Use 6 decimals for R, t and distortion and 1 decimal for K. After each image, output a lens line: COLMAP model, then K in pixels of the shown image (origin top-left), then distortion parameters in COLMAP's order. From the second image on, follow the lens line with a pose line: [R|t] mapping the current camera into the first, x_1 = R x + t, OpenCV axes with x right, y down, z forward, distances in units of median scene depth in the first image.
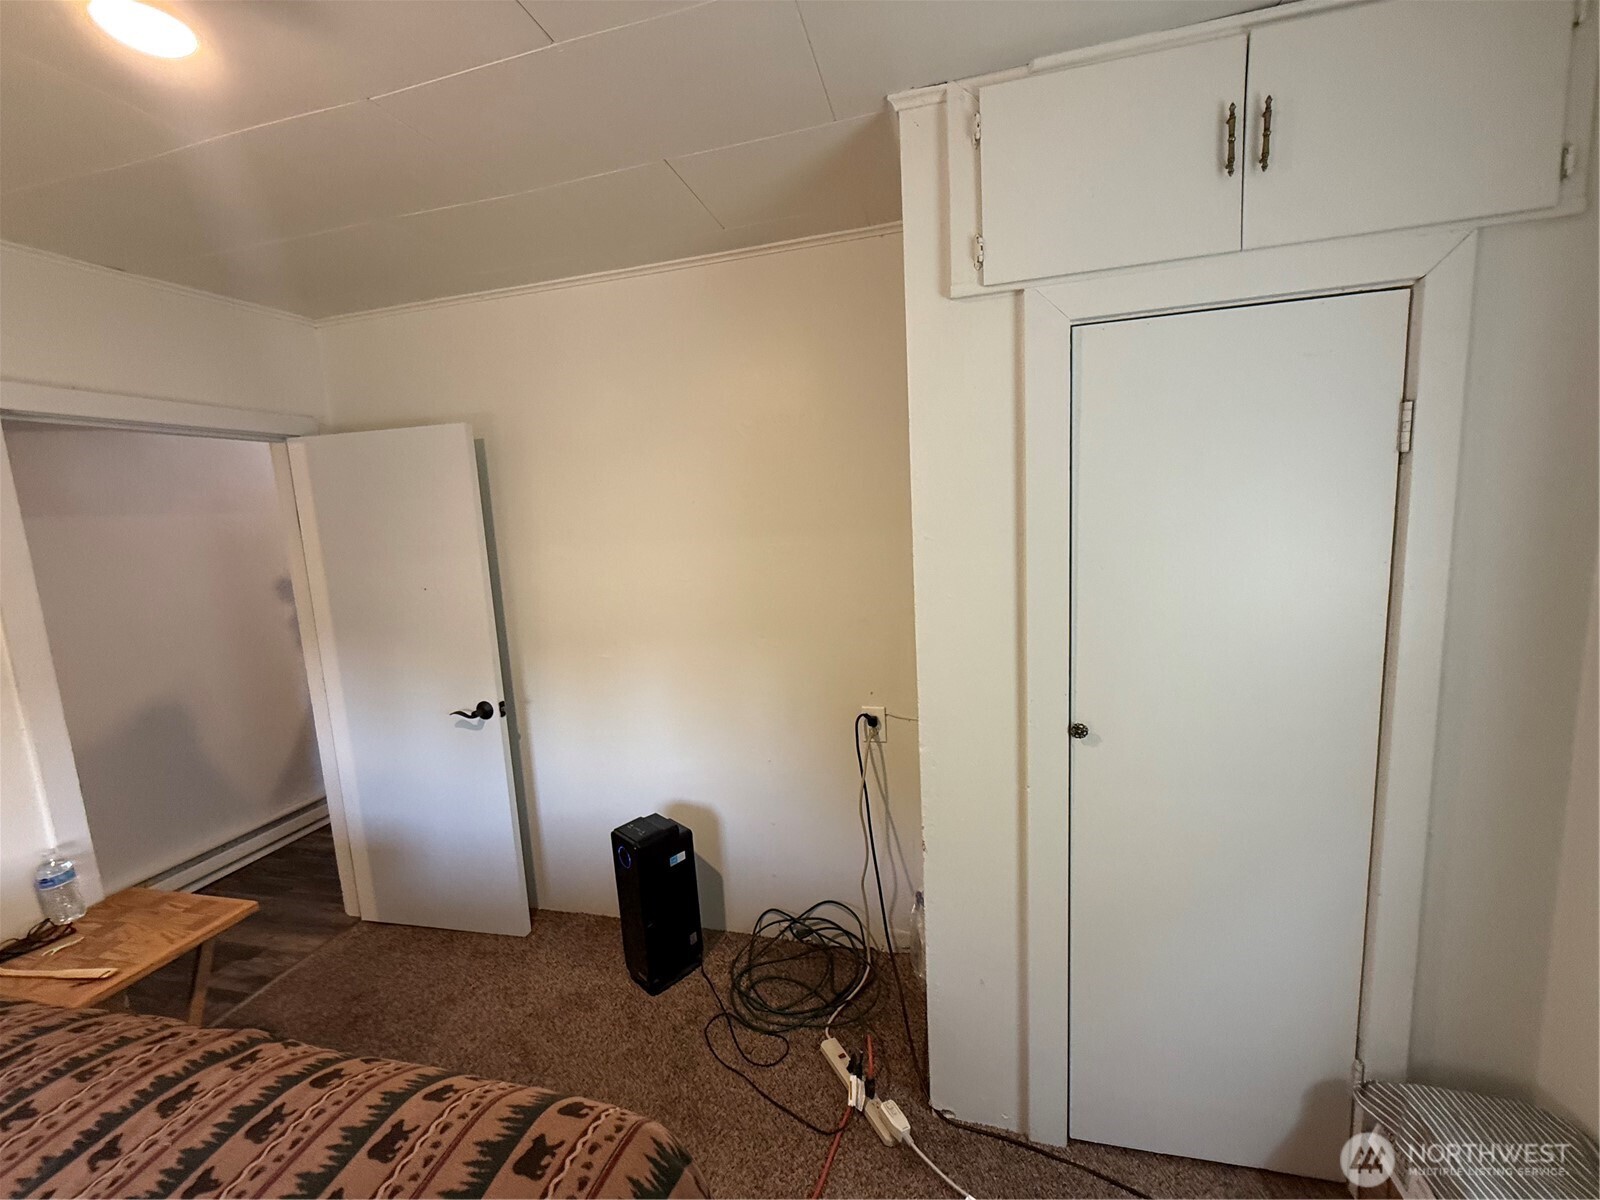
lens RADIAL K [[639.1, 0, 801.6], [0, 639.1, 600.7], [0, 0, 1]] dist [-0.001059, 0.001019]
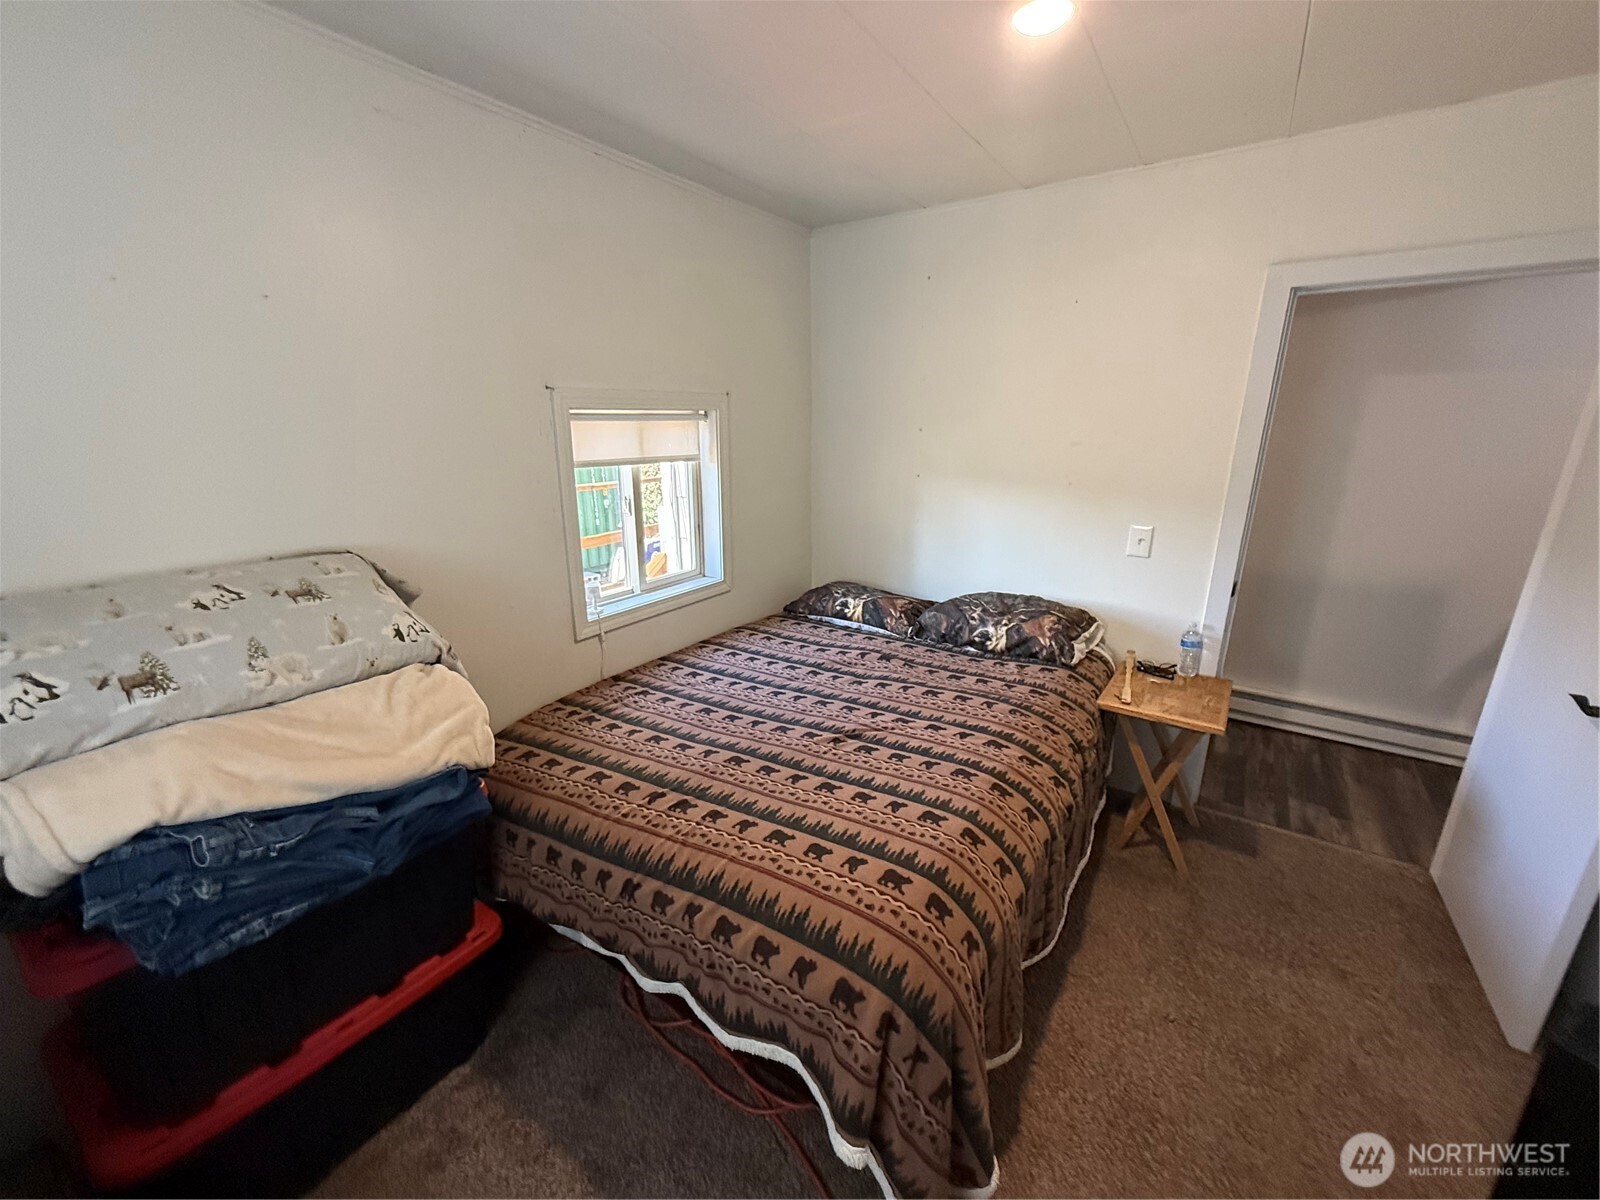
lens RADIAL K [[639.1, 0, 799.6], [0, 639.1, 601.8], [0, 0, 1]] dist [-0.001059, 0.001019]
pose [[-0.344035, 0.319770, -0.882829, 0.585578], [-0.104942, 0.921237, 0.374578, -0.152791], [0.933074, 0.221514, -0.283381, 0.915700]]
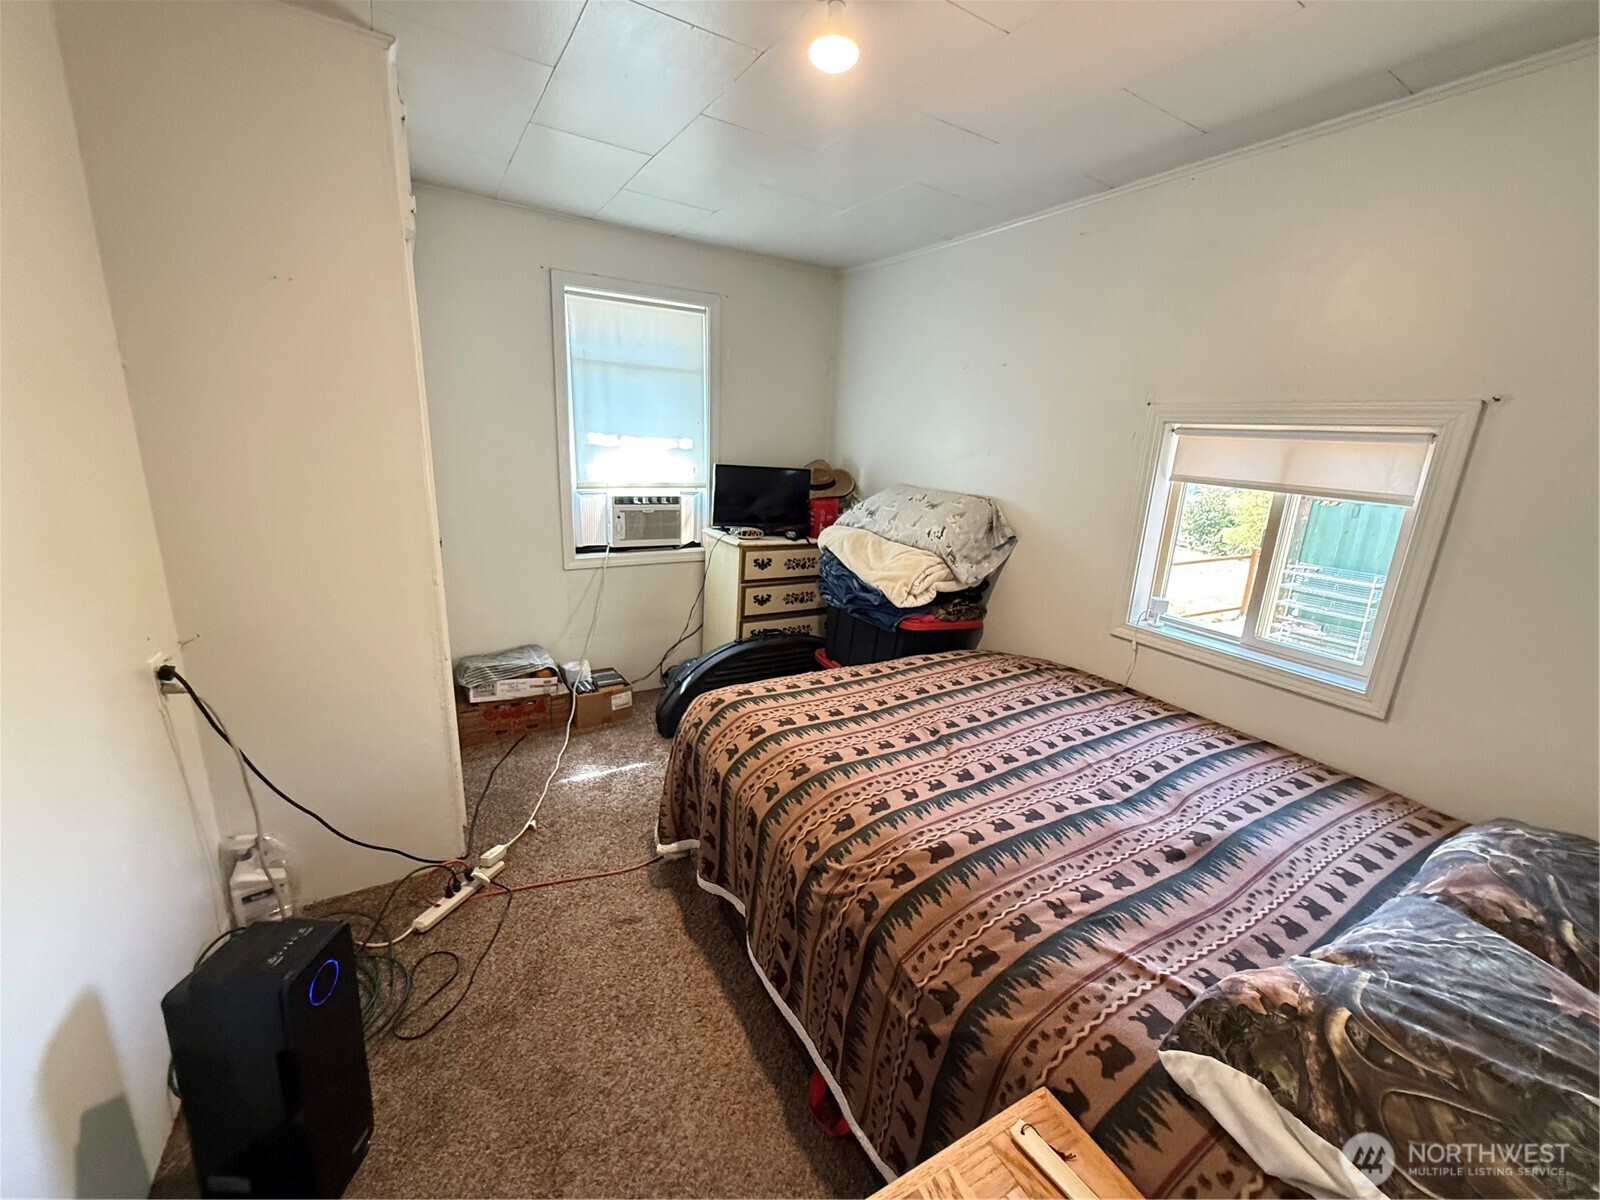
lens RADIAL K [[639.1, 0, 798.6], [0, 639.1, 597.4], [0, 0, 1]] dist [-0.001059, 0.001019]
pose [[-0.710376, -0.156201, 0.686270, -1.747284], [0.086254, 0.948391, 0.305146, -0.087166], [-0.698517, 0.275962, -0.660241, 1.926740]]
